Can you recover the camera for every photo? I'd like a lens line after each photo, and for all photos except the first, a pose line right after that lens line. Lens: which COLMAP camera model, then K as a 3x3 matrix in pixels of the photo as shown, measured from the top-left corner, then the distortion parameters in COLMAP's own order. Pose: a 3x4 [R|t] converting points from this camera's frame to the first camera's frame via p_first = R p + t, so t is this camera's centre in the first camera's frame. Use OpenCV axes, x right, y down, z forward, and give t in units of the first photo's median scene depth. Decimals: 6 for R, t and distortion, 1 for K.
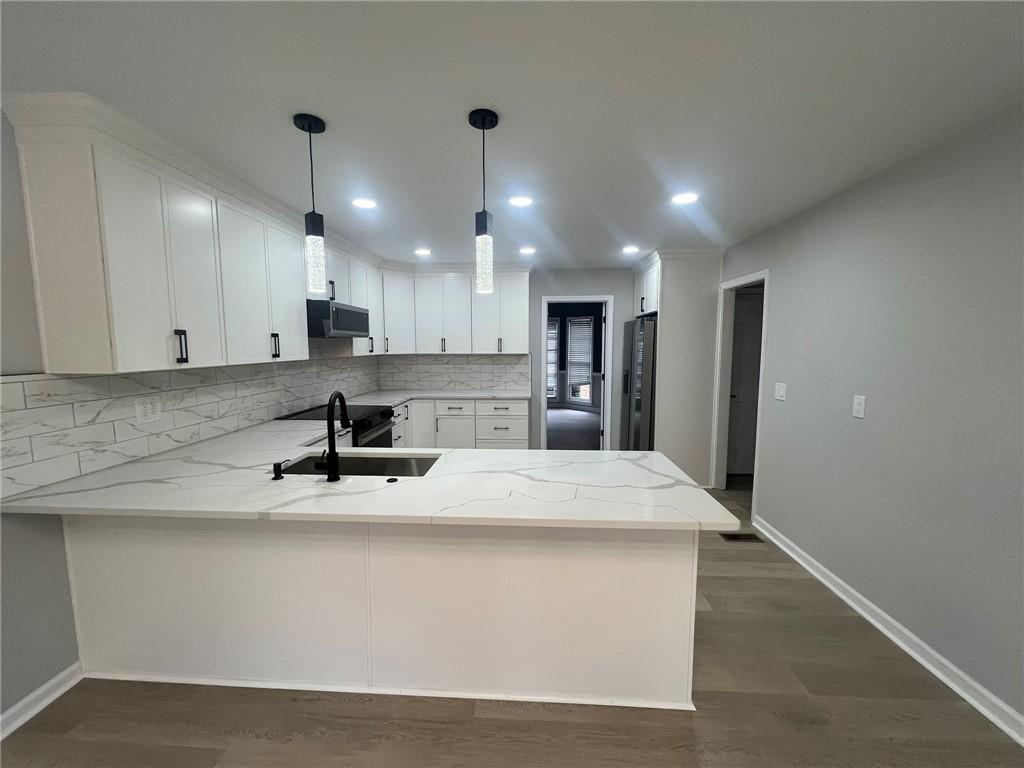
lens RADIAL K [[408.0, 0, 514.5], [0, 408.0, 381.0], [0, 0, 1]] dist [-0.004582, 0.000697]
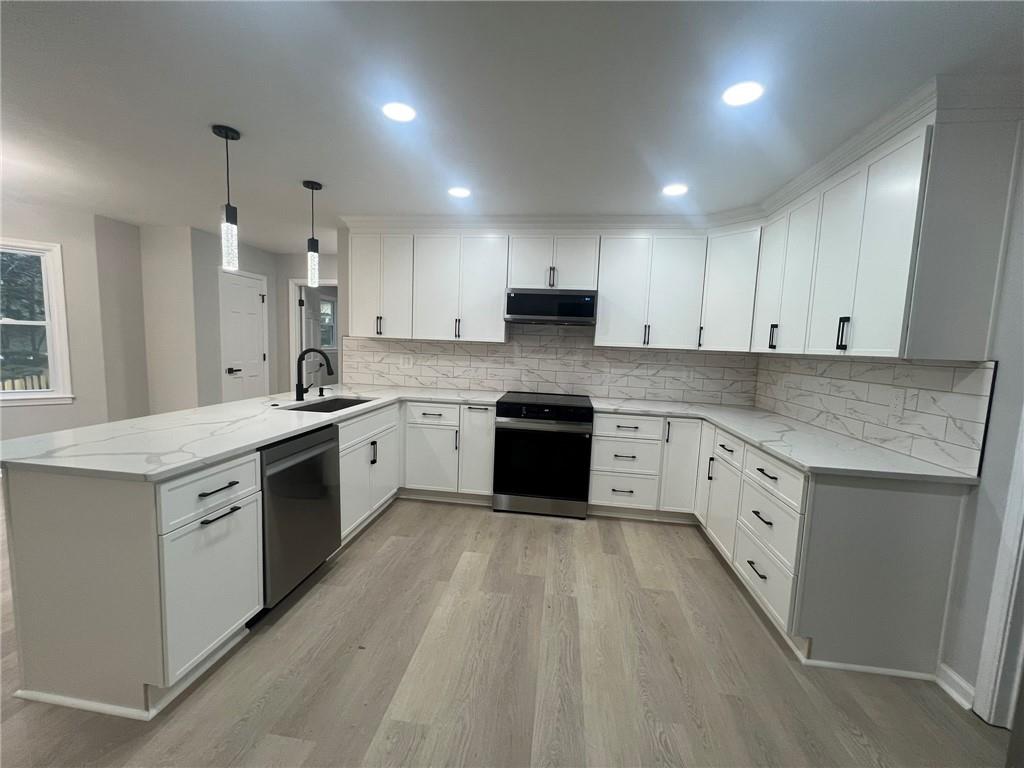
lens RADIAL K [[408.0, 0, 514.4], [0, 408.0, 386.9], [0, 0, 1]] dist [-0.004582, 0.000697]
pose [[-0.078570, 0.101715, -0.991706, 0.680720], [-0.130314, 0.985198, 0.111372, -0.065253], [0.988355, 0.137984, -0.064152, 1.200913]]
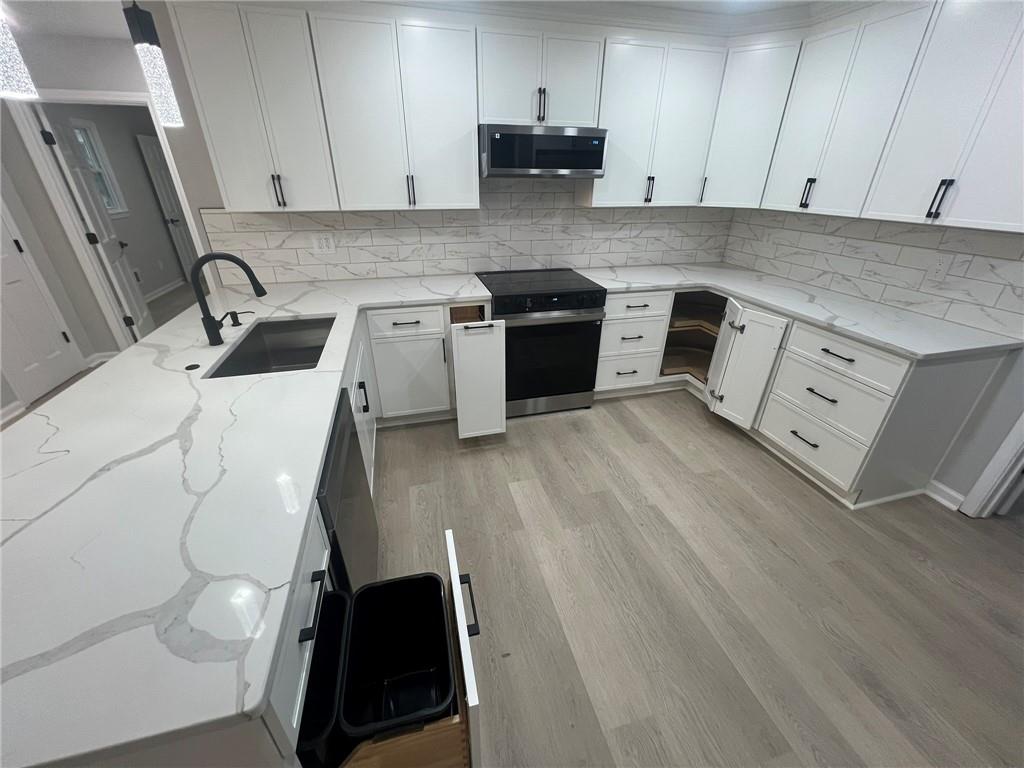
lens RADIAL K [[408.0, 0, 512.8], [0, 408.0, 384.8], [0, 0, 1]] dist [-0.004582, 0.000697]
pose [[0.300219, 0.435152, -0.848829, 0.408354], [-0.093219, 0.899004, 0.427904, -0.098509], [0.949304, -0.049338, 0.310463, 0.846416]]
